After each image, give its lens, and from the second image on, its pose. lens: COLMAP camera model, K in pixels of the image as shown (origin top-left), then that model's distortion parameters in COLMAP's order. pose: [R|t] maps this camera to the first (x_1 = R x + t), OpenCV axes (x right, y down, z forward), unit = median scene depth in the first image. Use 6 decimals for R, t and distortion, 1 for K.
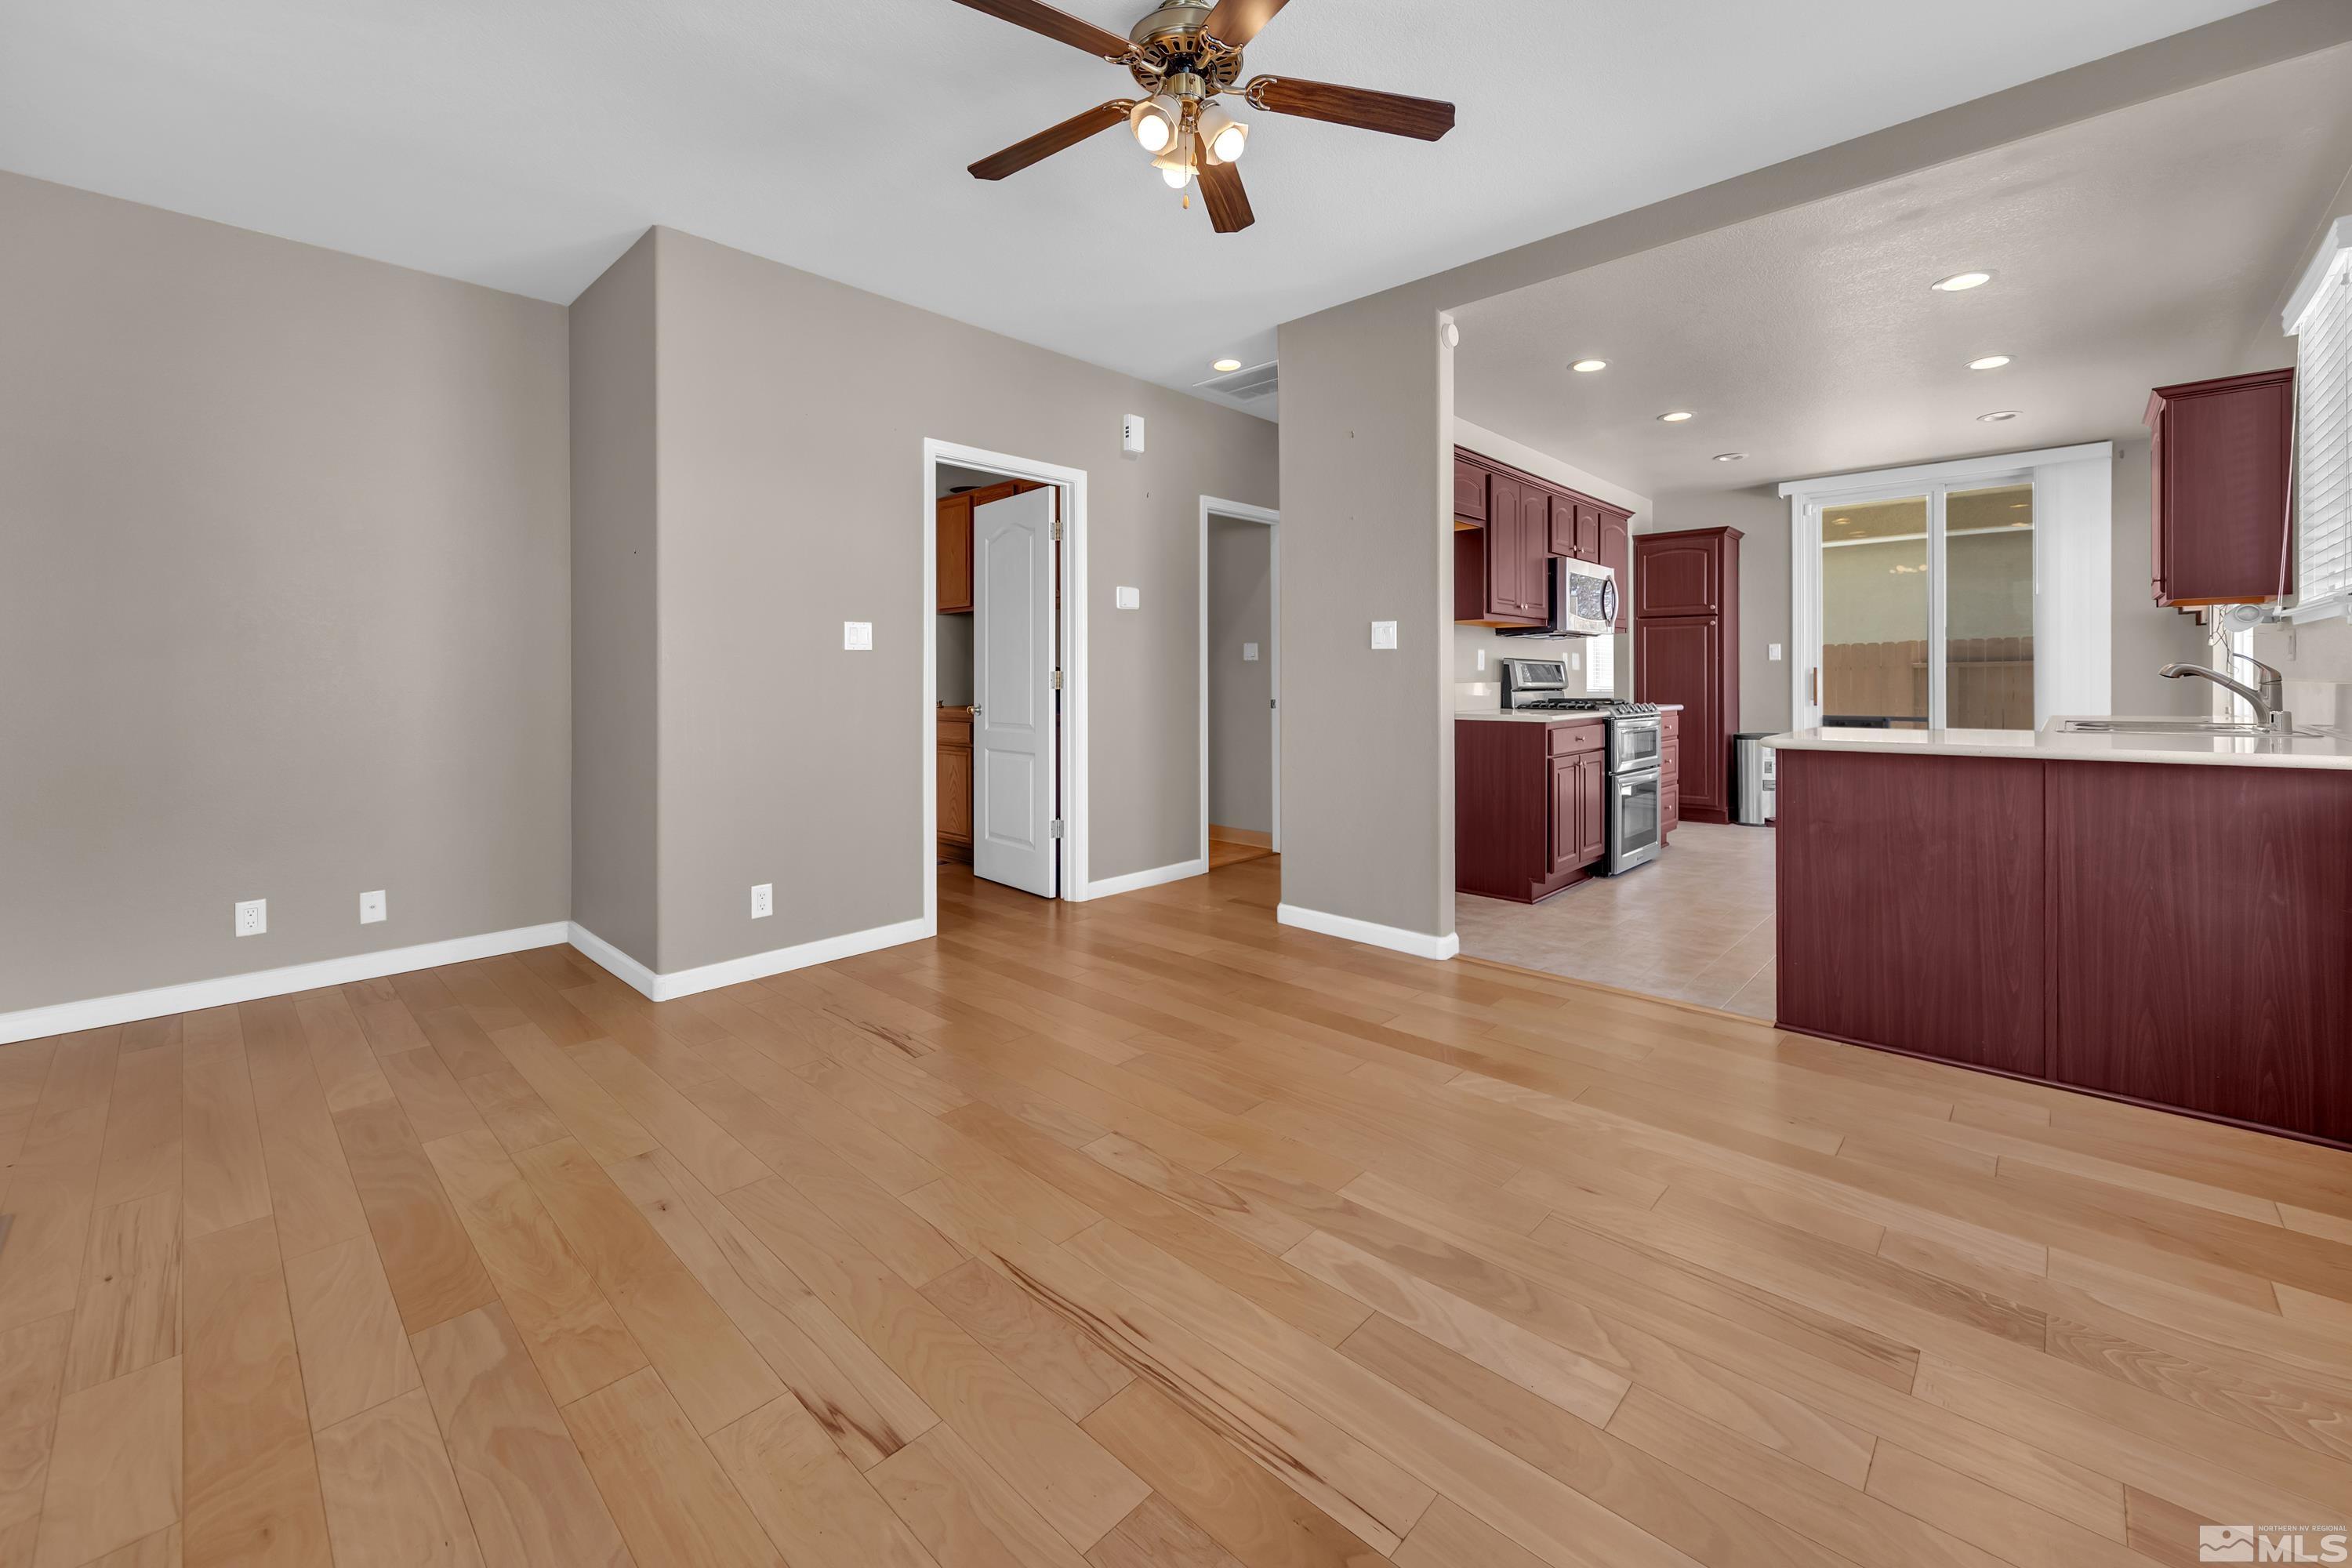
lens RADIAL K [[934.2, 0, 1202.8], [0, 934.2, 690.8], [0, 0, 1]] dist [0.003971, -0.000291]
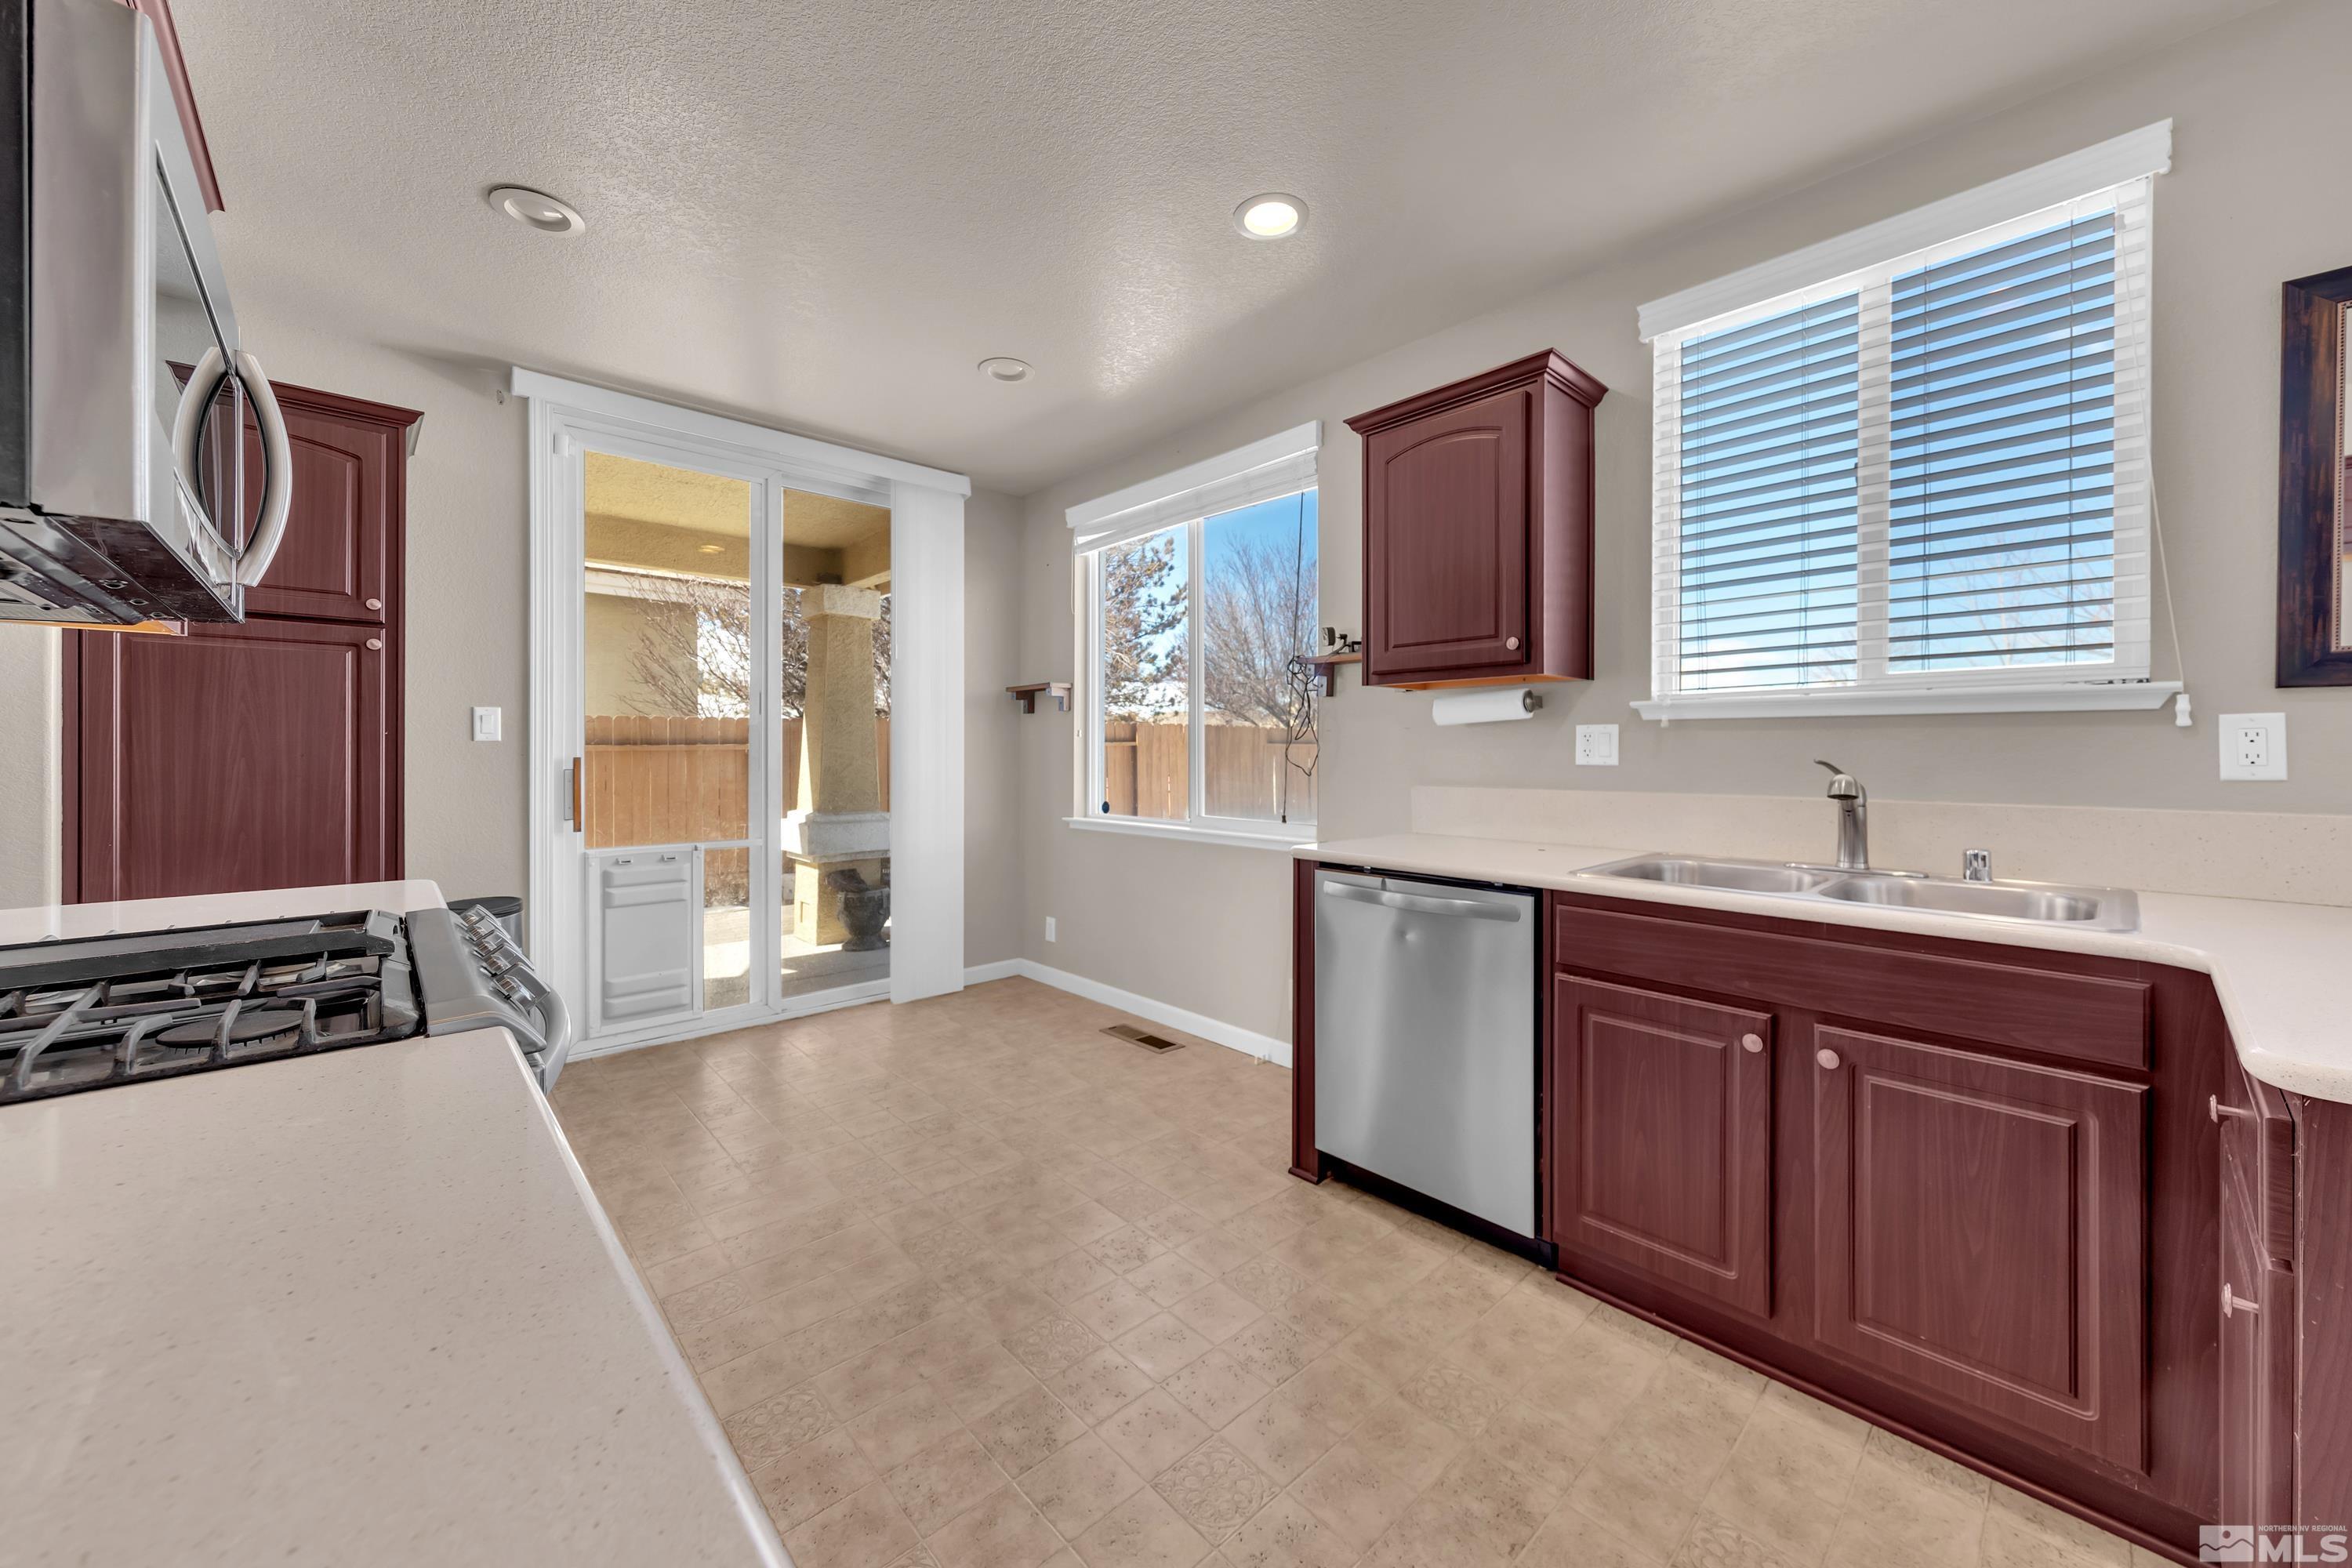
lens RADIAL K [[866.8, 0, 1191.5], [0, 866.8, 750.2], [0, 0, 1]] dist [-0.000444, -0.000084]
pose [[0.067861, 0.008305, 0.997660, 0.257455], [0.010770, 0.999901, -0.009056, -0.026053], [-0.997637, 0.011359, 0.067765, 0.793131]]
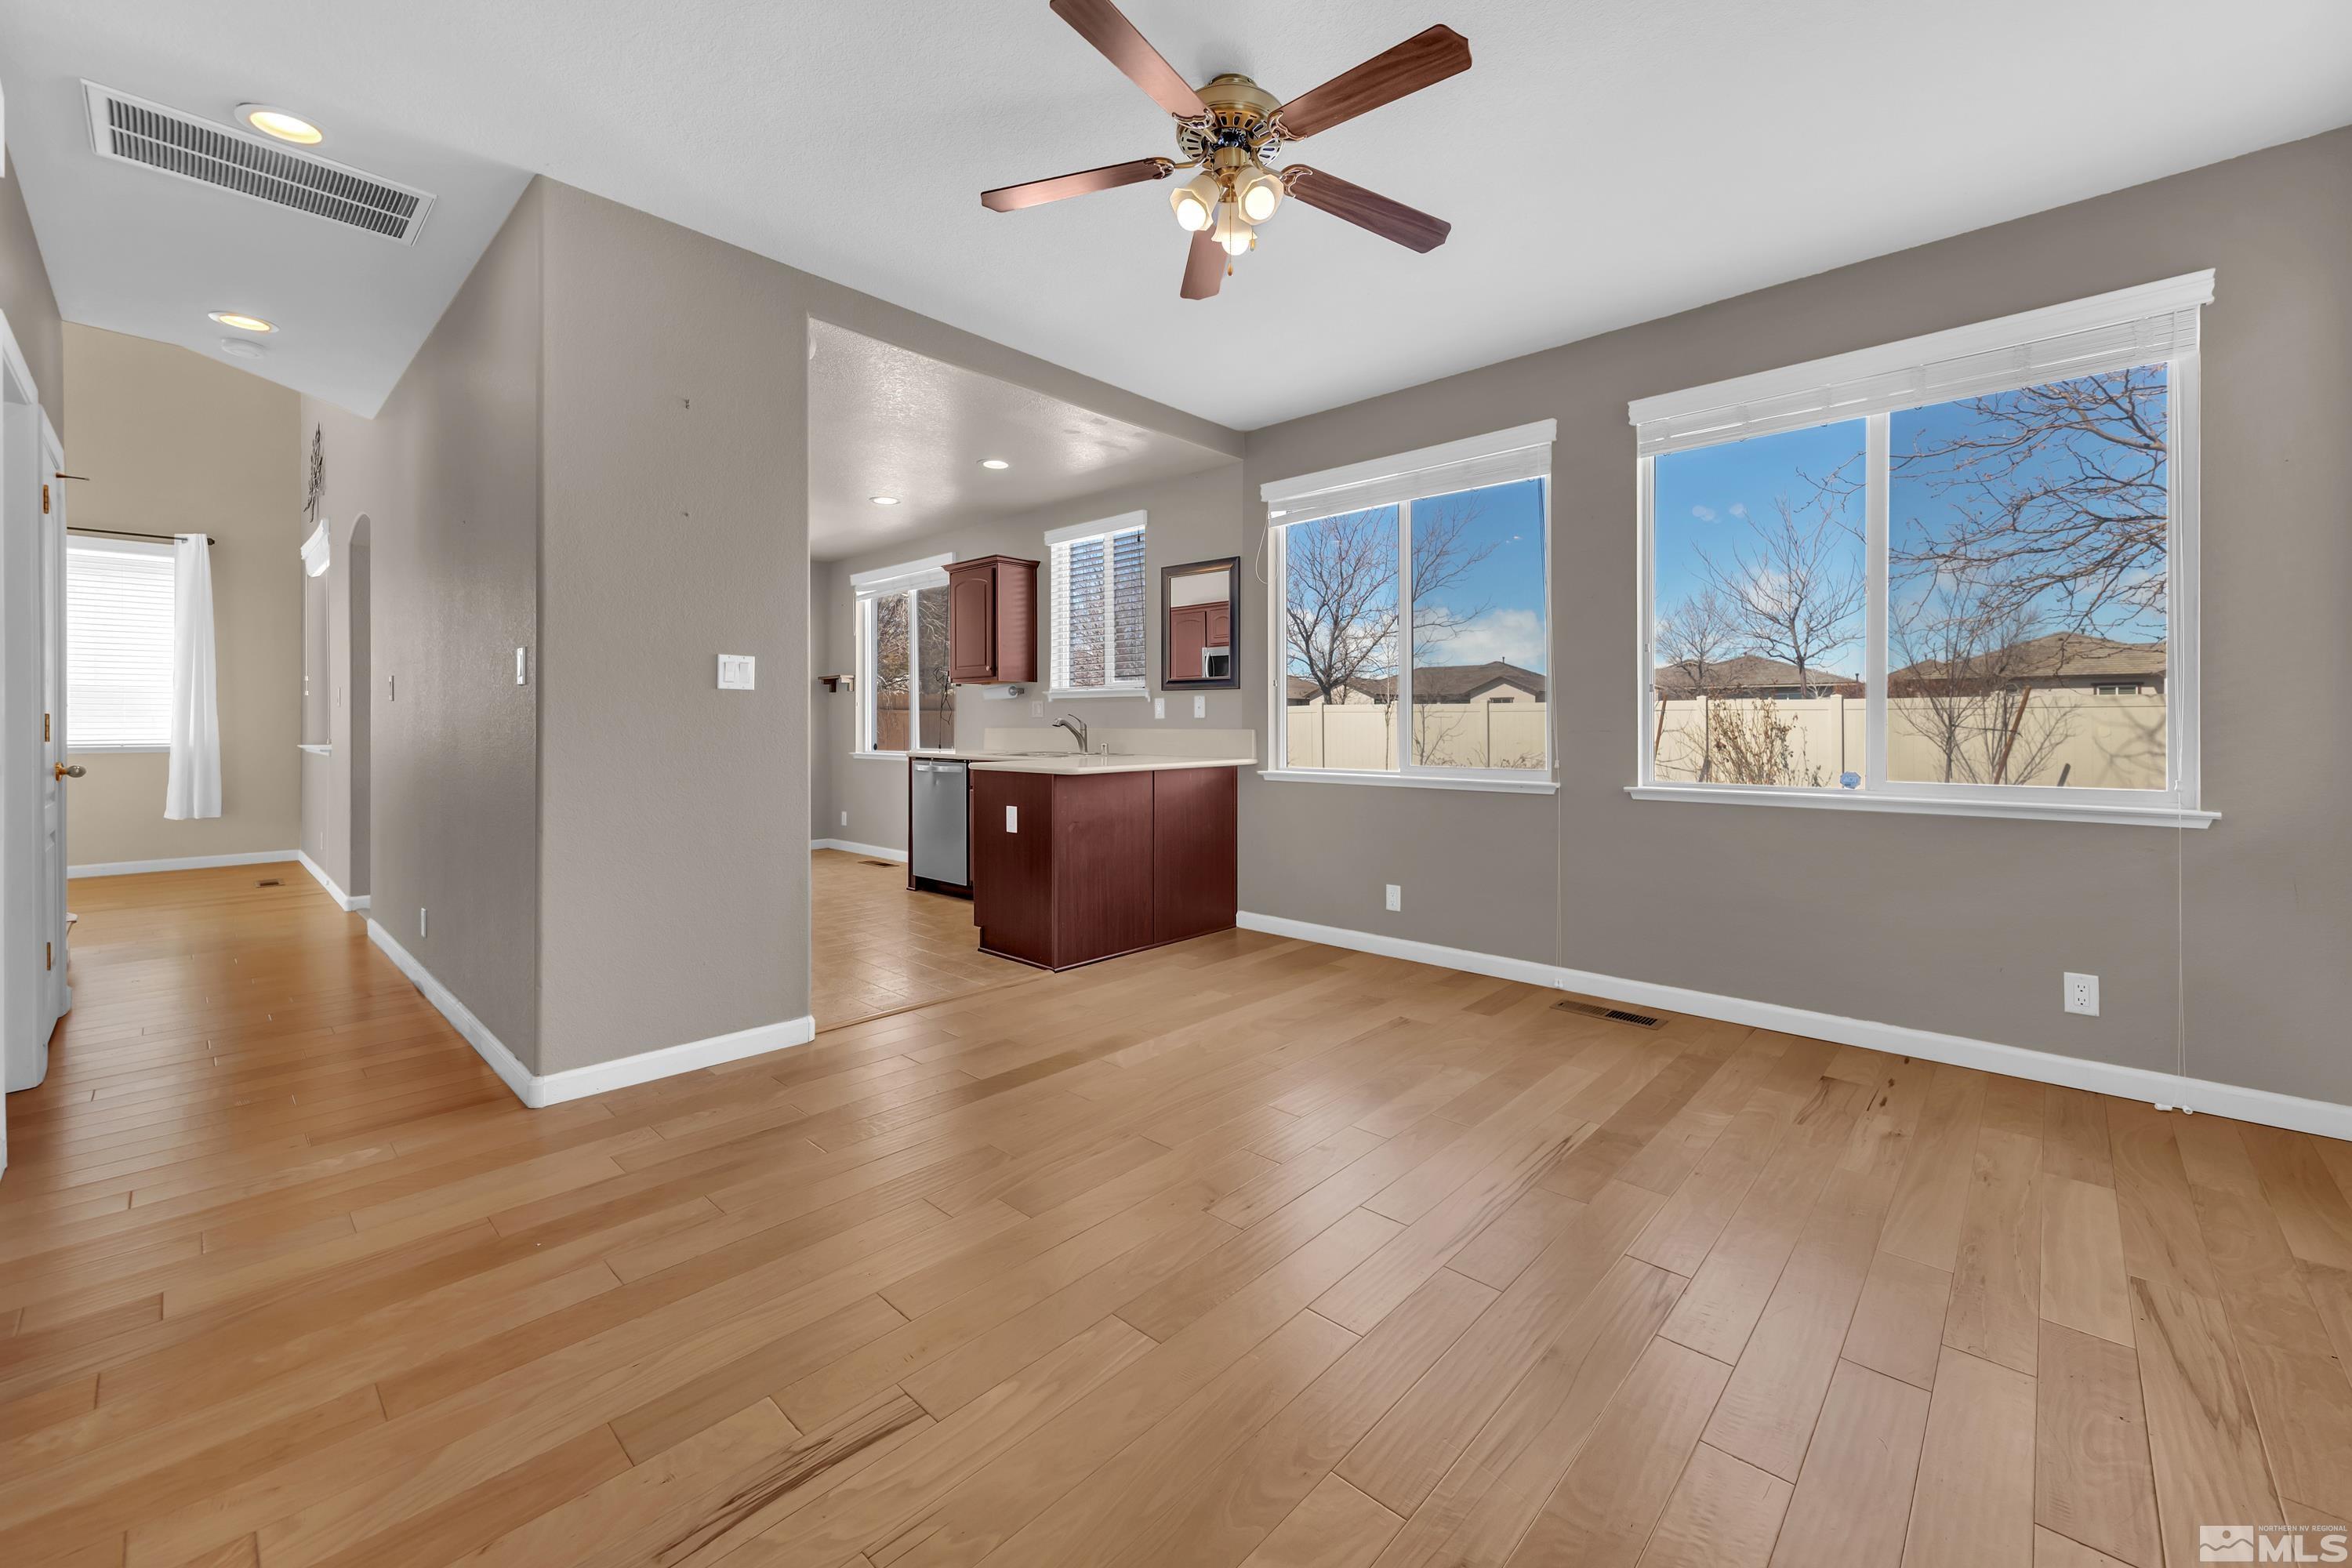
lens RADIAL K [[934.2, 0, 1199.8], [0, 934.2, 736.7], [0, 0, 1]] dist [0.003971, -0.000291]
pose [[-0.006558, -0.008312, 0.999944, -0.434086], [0.013947, 0.999867, 0.008403, -0.003619], [-0.999881, 0.014001, -0.006441, 0.425474]]
